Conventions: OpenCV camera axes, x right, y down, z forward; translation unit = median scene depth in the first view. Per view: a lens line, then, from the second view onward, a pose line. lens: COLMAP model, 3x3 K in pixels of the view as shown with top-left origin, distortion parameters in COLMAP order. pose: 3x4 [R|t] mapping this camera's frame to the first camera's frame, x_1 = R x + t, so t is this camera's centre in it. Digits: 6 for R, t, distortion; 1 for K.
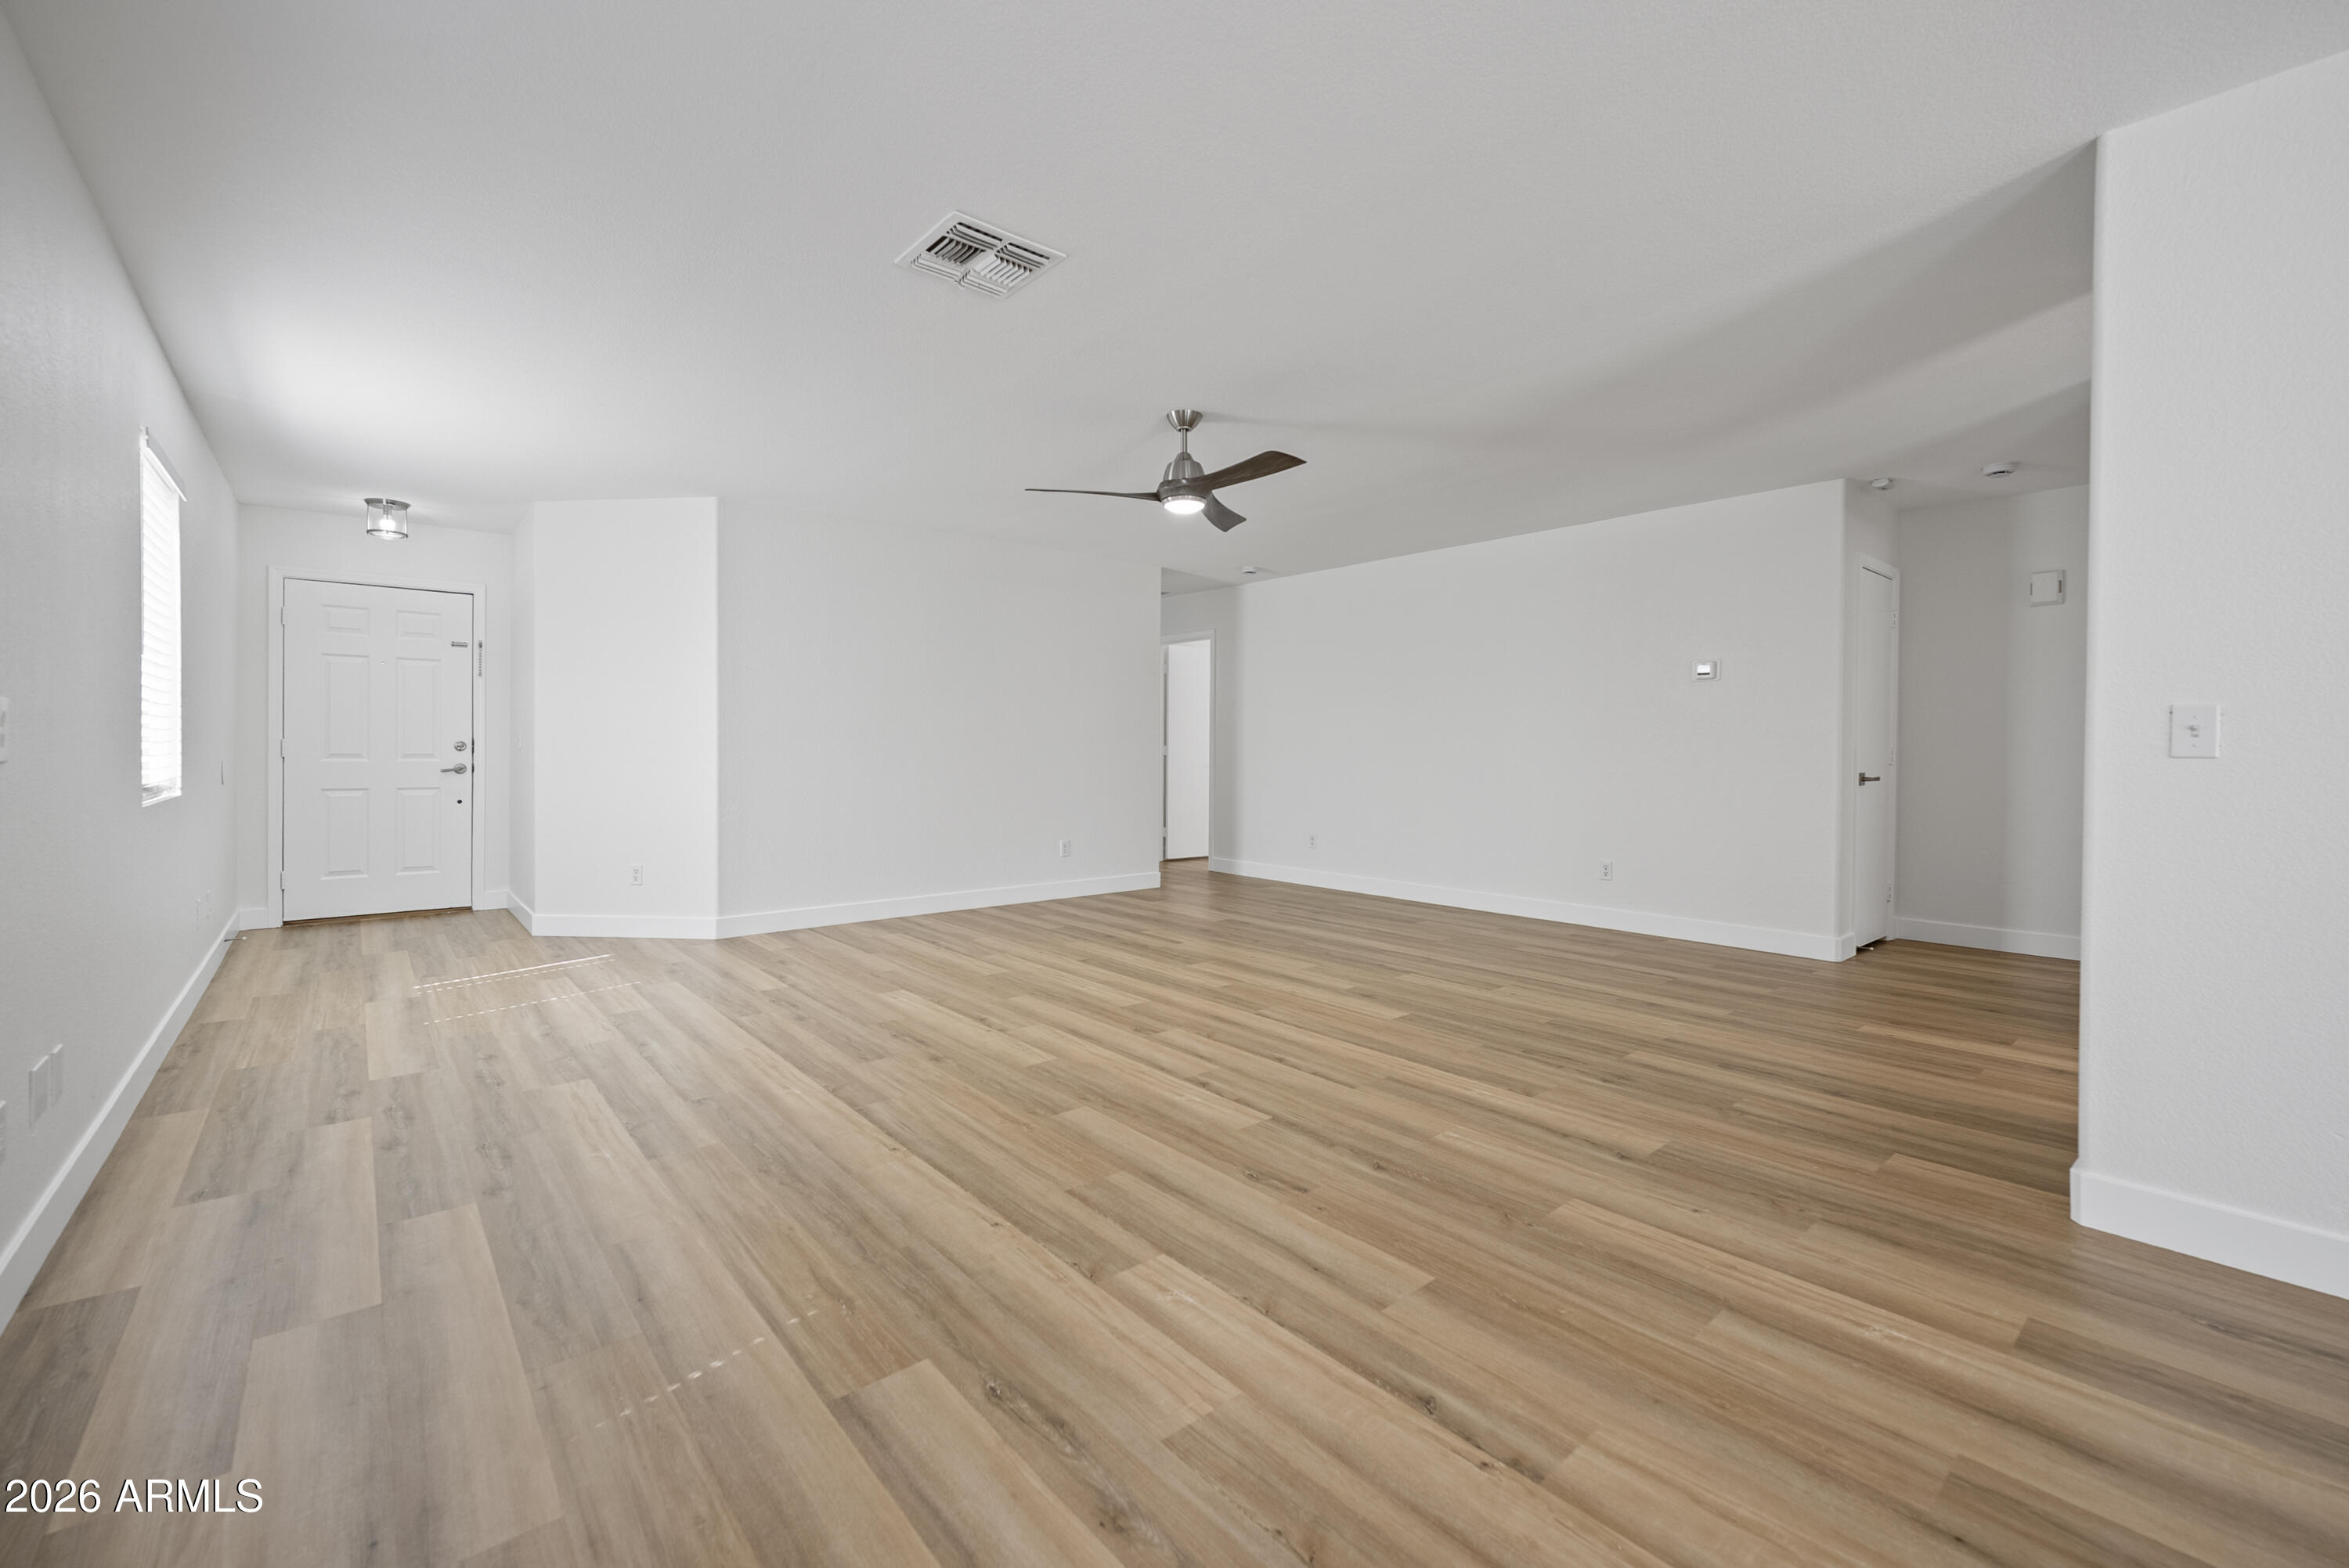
lens RADIAL K [[992.2, 0, 1169.2], [0, 992.2, 819.7], [0, 0, 1]] dist [-0.009305, -0.000099]
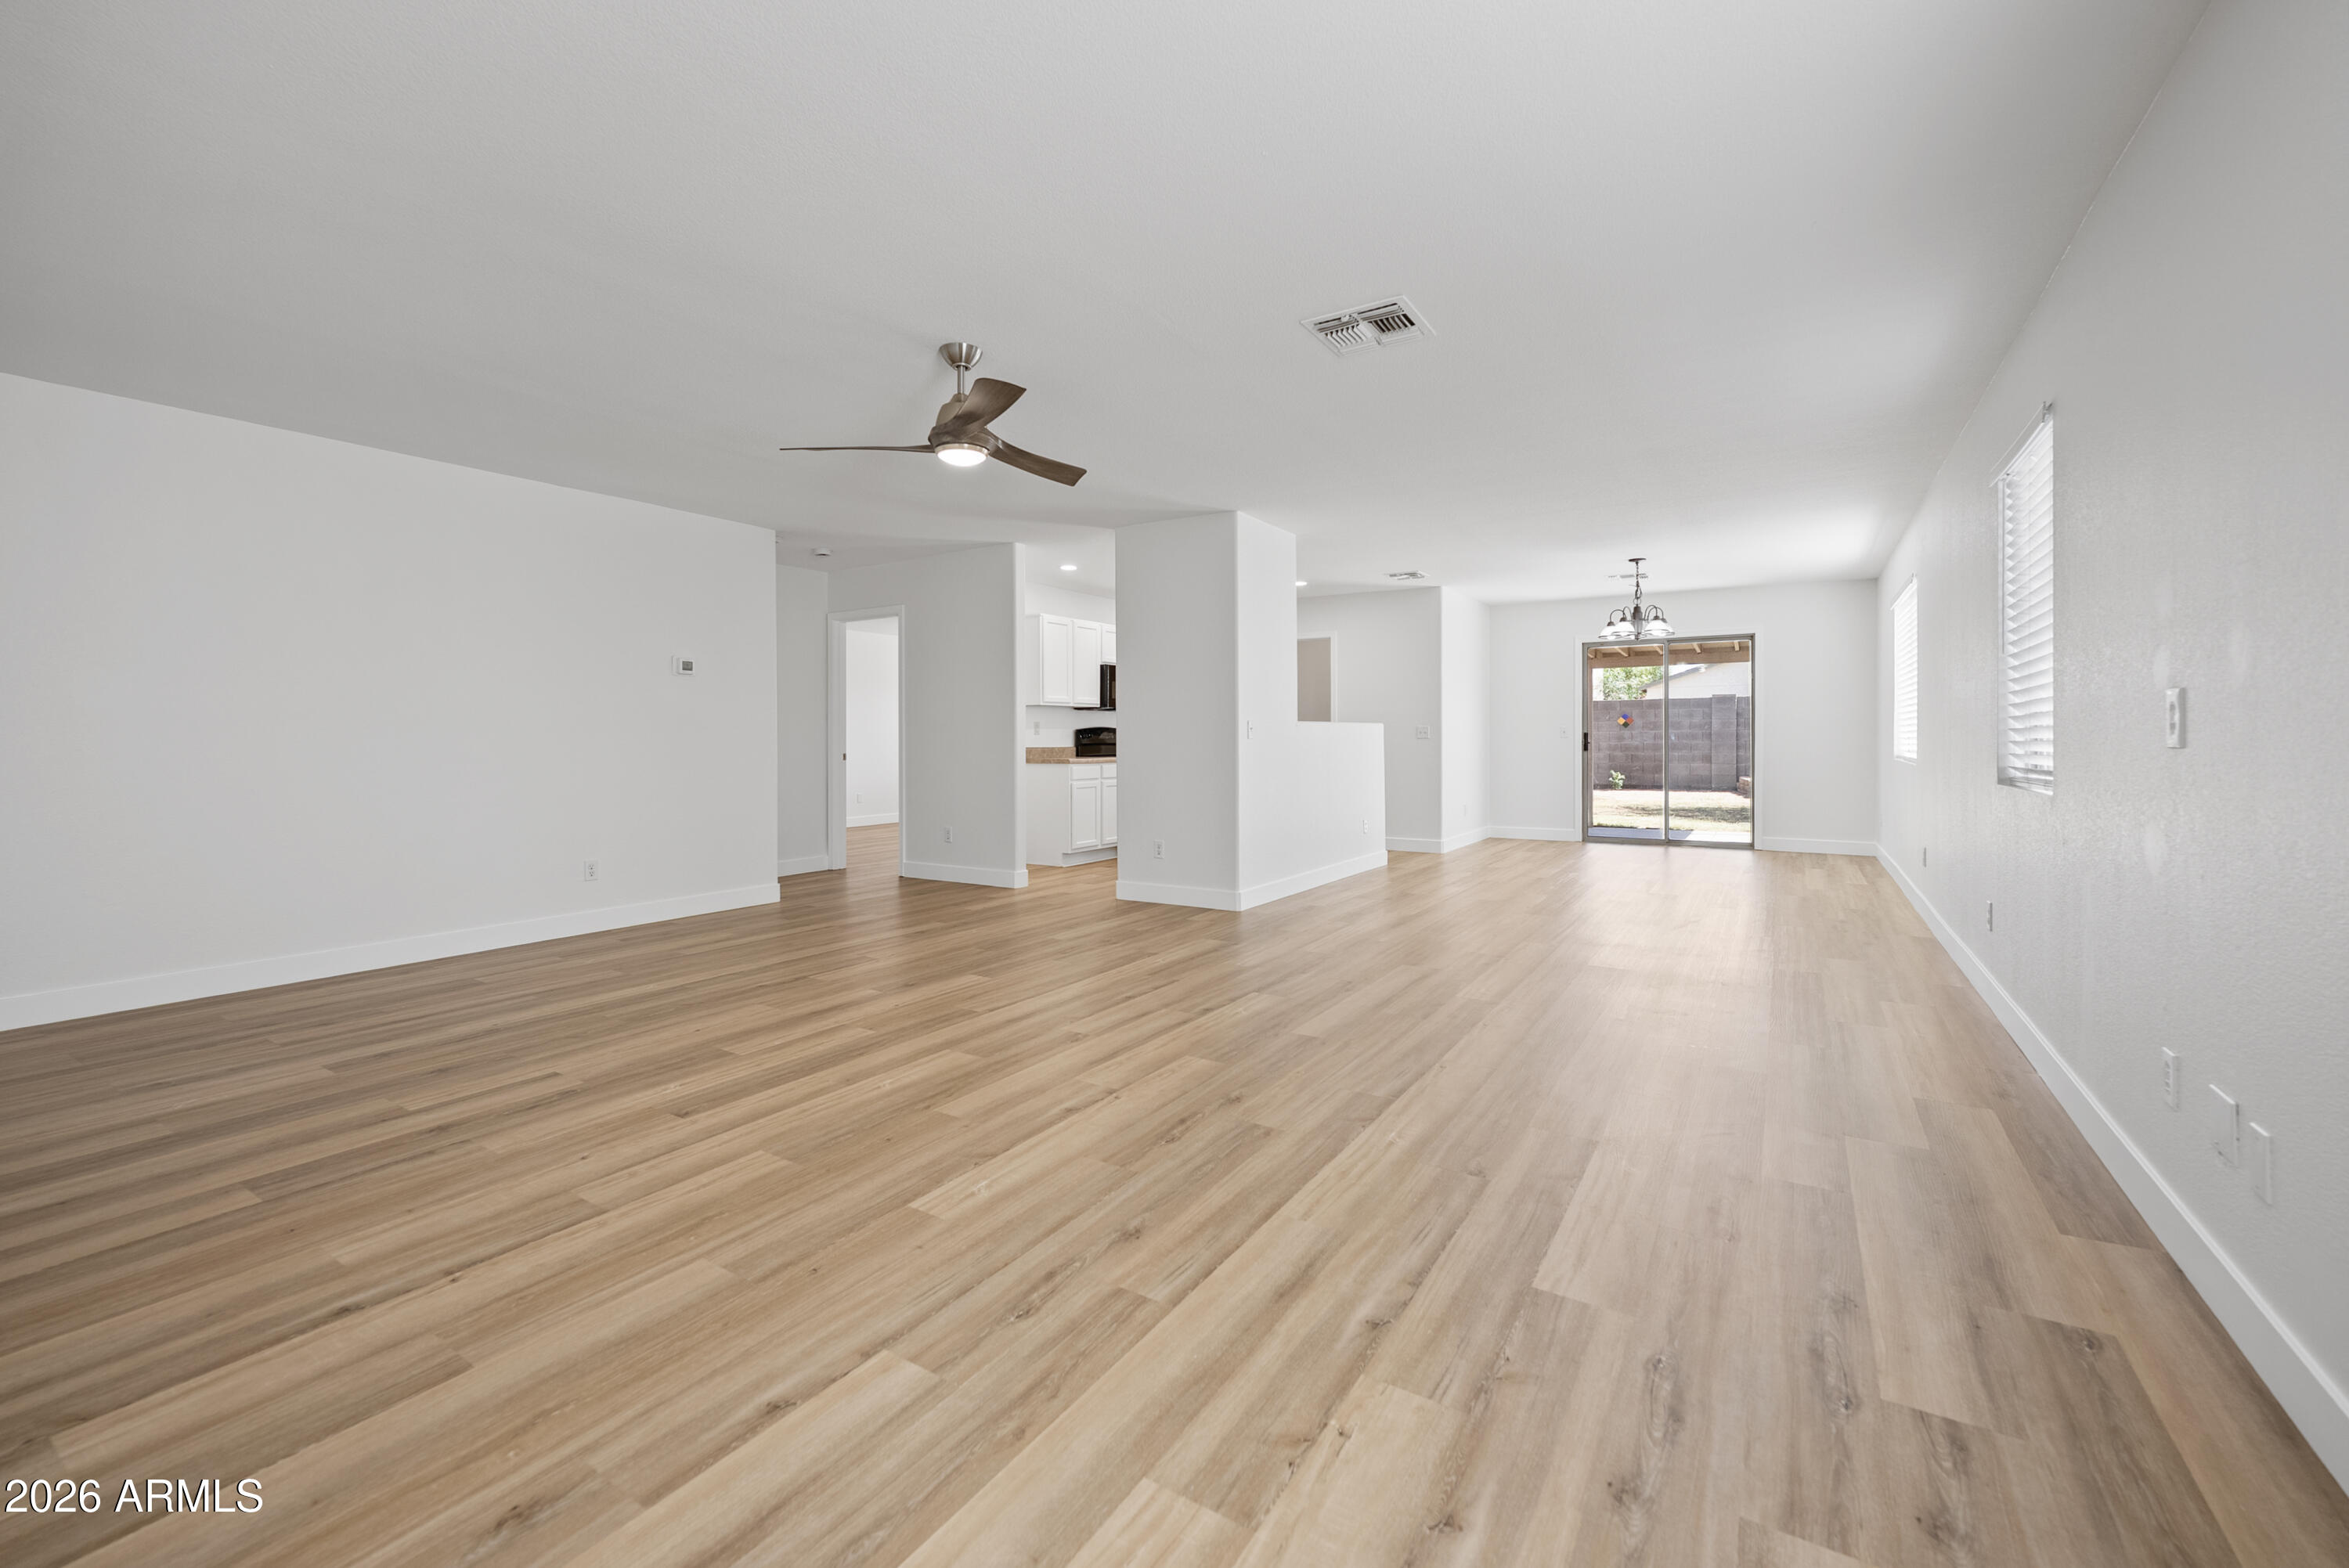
lens RADIAL K [[967.9, 0, 1174.2], [0, 967.9, 768.6], [0, 0, 1]] dist [-0.001212, -0.000477]
pose [[-0.309227, -0.036646, 0.950282, -1.234377], [0.073246, 0.995371, 0.062219, -0.125003], [-0.948163, 0.088844, -0.305111, 1.567288]]
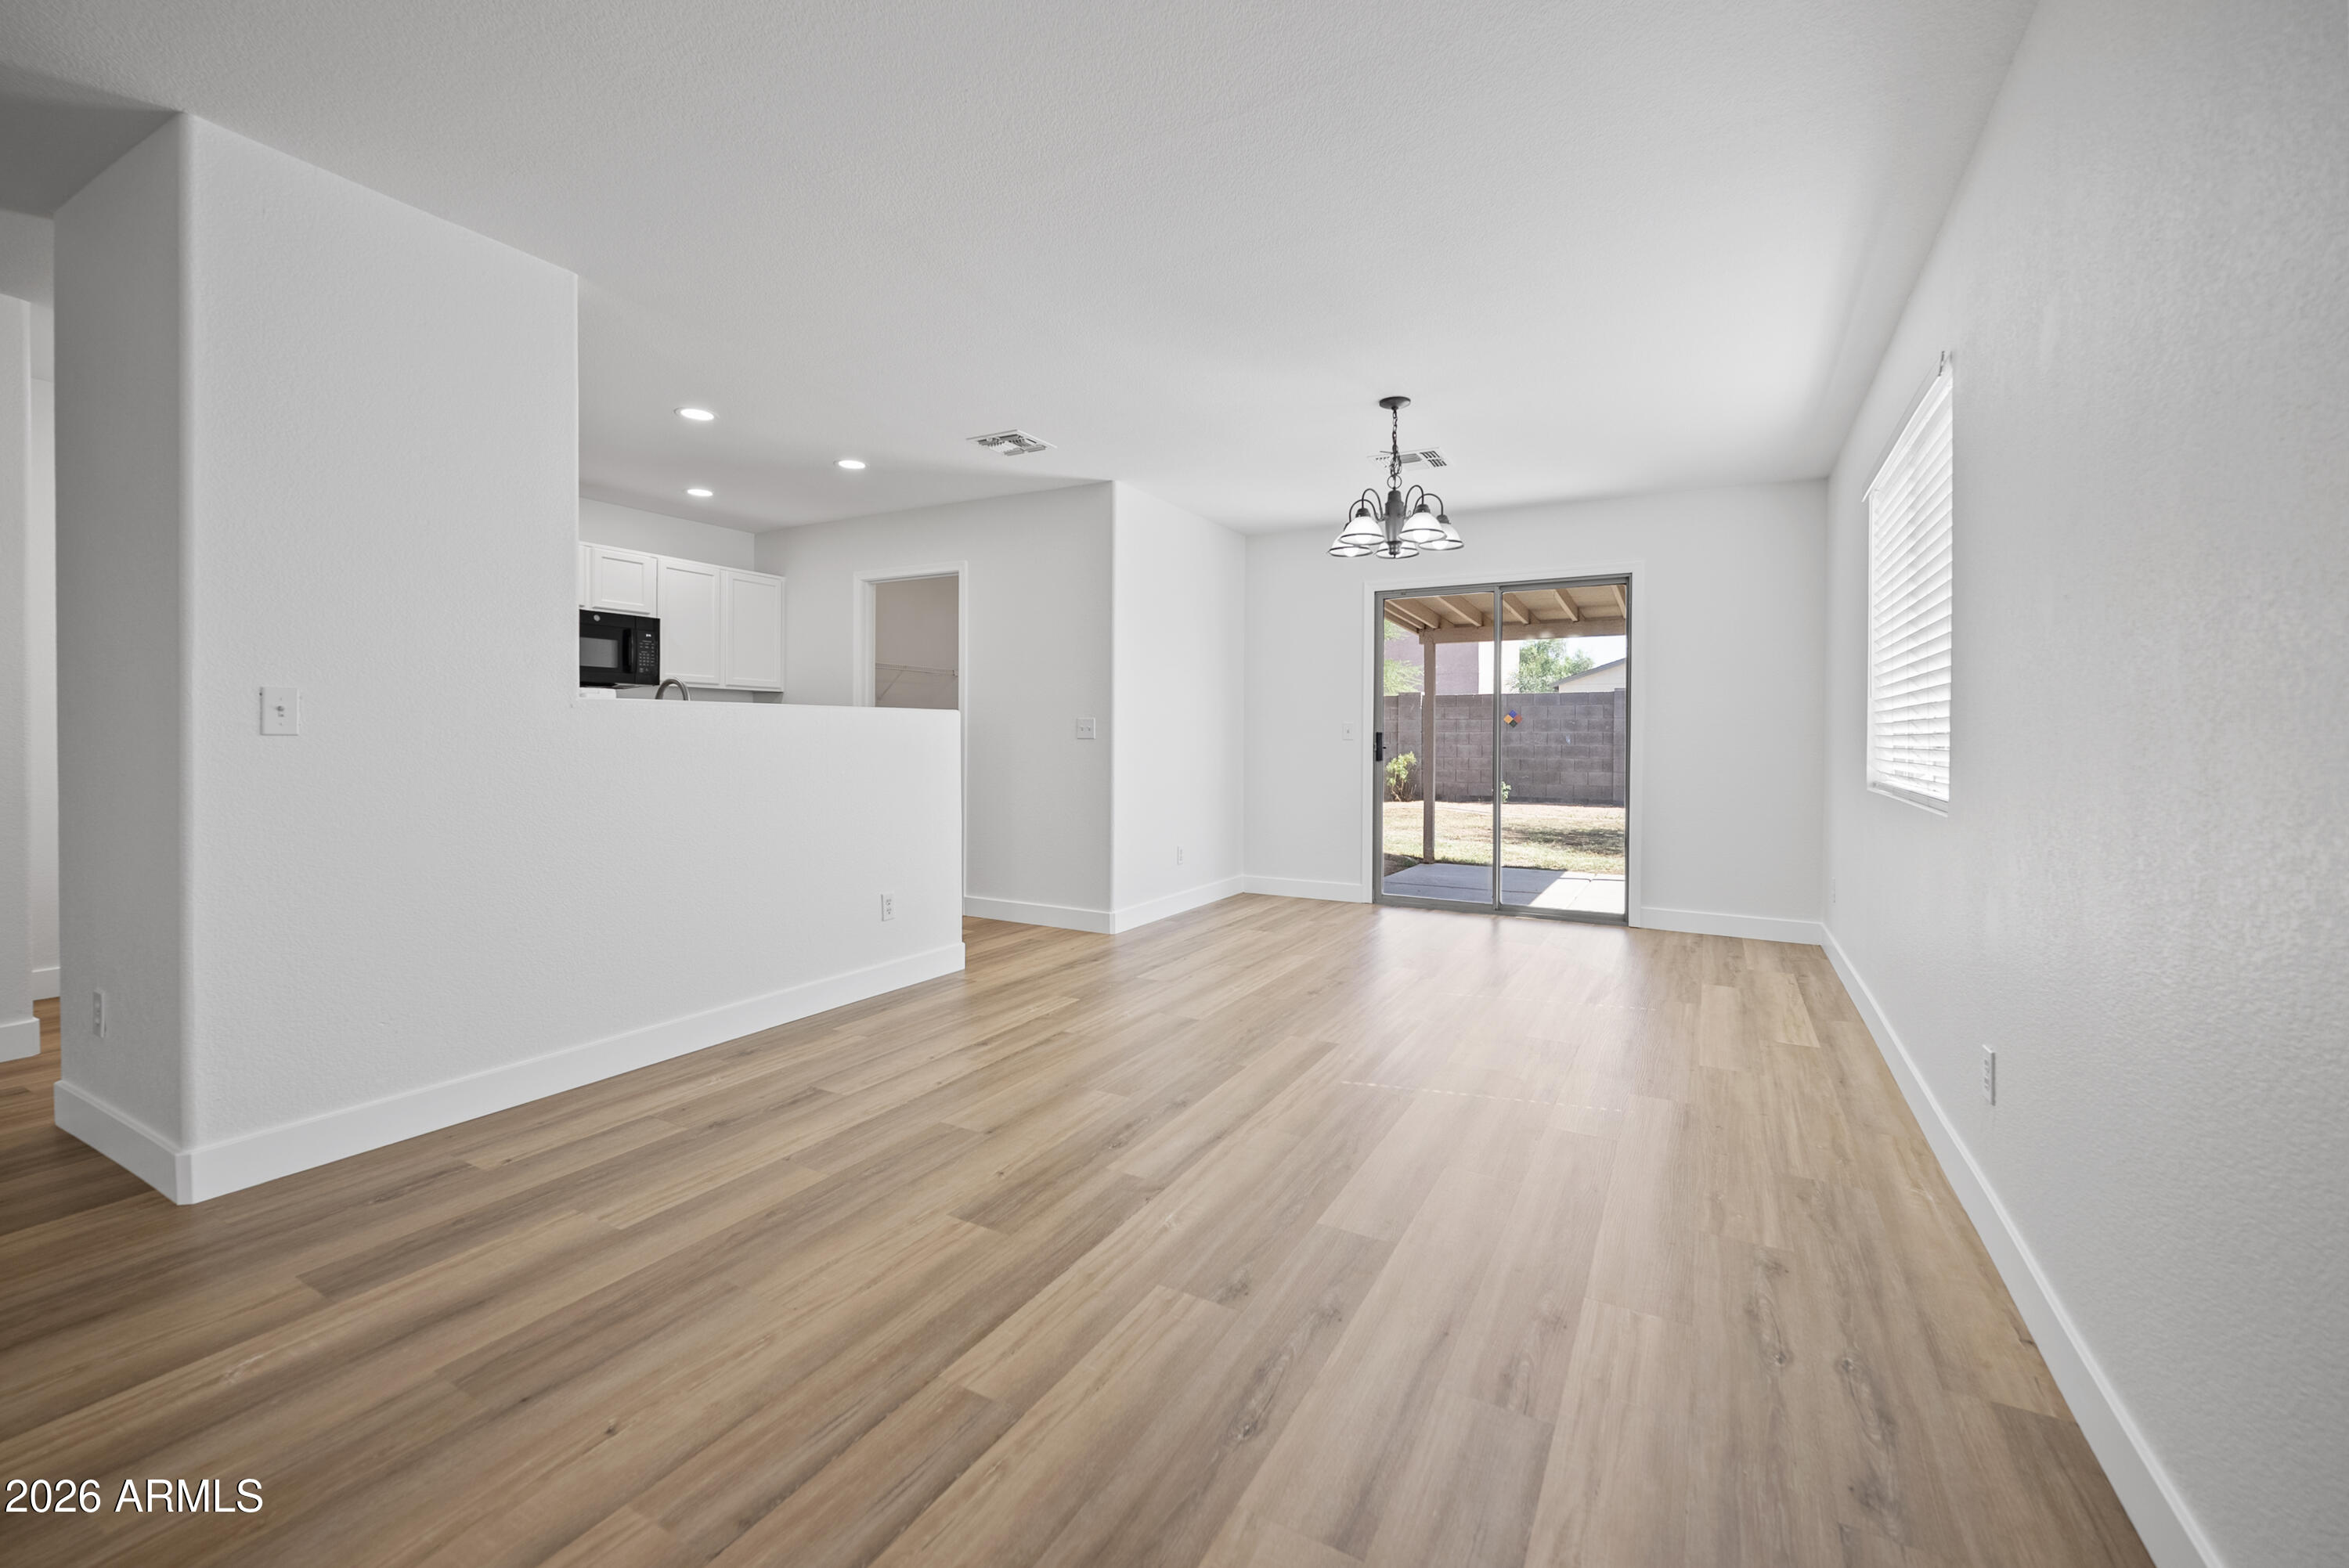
lens RADIAL K [[967.9, 0, 1174.2], [0, 967.9, 768.6], [0, 0, 1]] dist [-0.001212, -0.000477]
pose [[-0.361699, -0.041572, 0.931368, -0.309995], [0.062266, 0.995697, 0.068625, -0.030335], [-0.930213, 0.082815, -0.357554, 0.370539]]
